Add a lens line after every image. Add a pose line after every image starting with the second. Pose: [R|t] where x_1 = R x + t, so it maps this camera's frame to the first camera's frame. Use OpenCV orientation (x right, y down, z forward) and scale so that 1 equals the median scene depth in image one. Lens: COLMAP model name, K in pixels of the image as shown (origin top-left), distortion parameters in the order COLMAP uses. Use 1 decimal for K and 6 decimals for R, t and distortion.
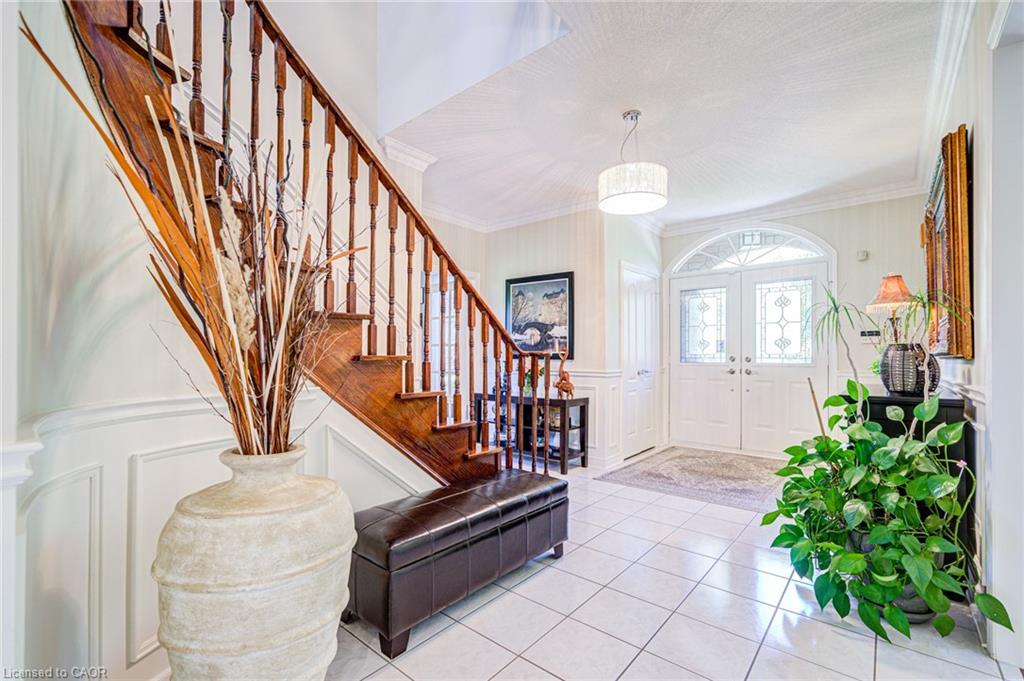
lens RADIAL K [[450.3, 0, 545.1], [0, 450.3, 348.4], [0, 0, 1]] dist [0.001576, 0.000279]
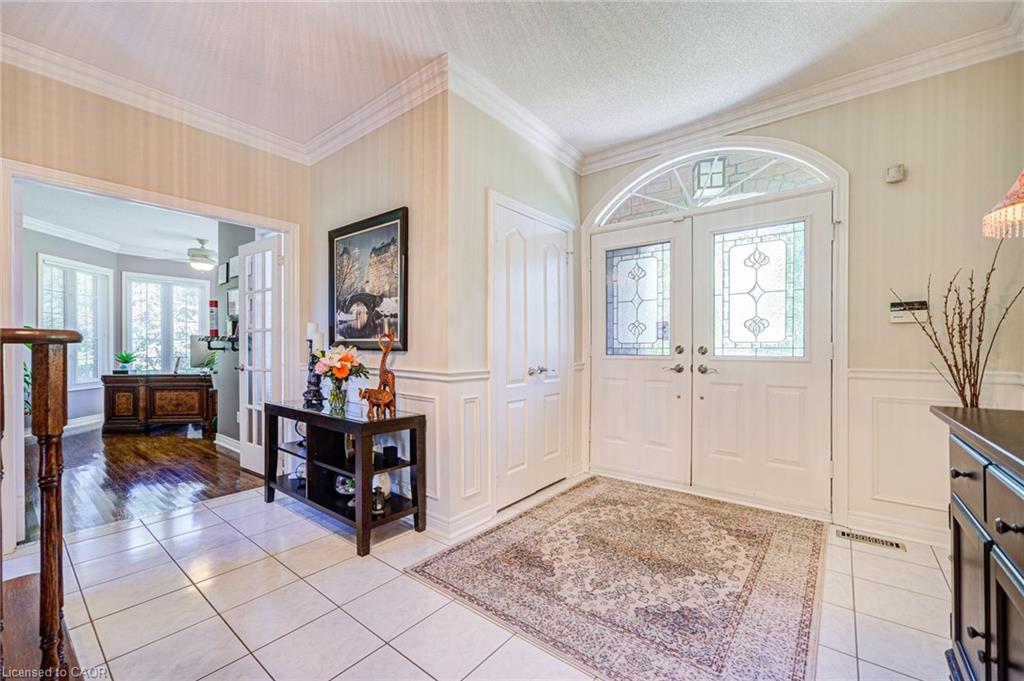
lens RADIAL K [[415.4, 0, 508.2], [0, 415.4, 345.9], [0, 0, 1]] dist [-0.004142, 0.000122]
pose [[0.999181, -0.003760, -0.040289, 0.210470], [0.004274, 0.999911, 0.012676, 0.009952], [0.040238, -0.012838, 0.999108, 0.421855]]
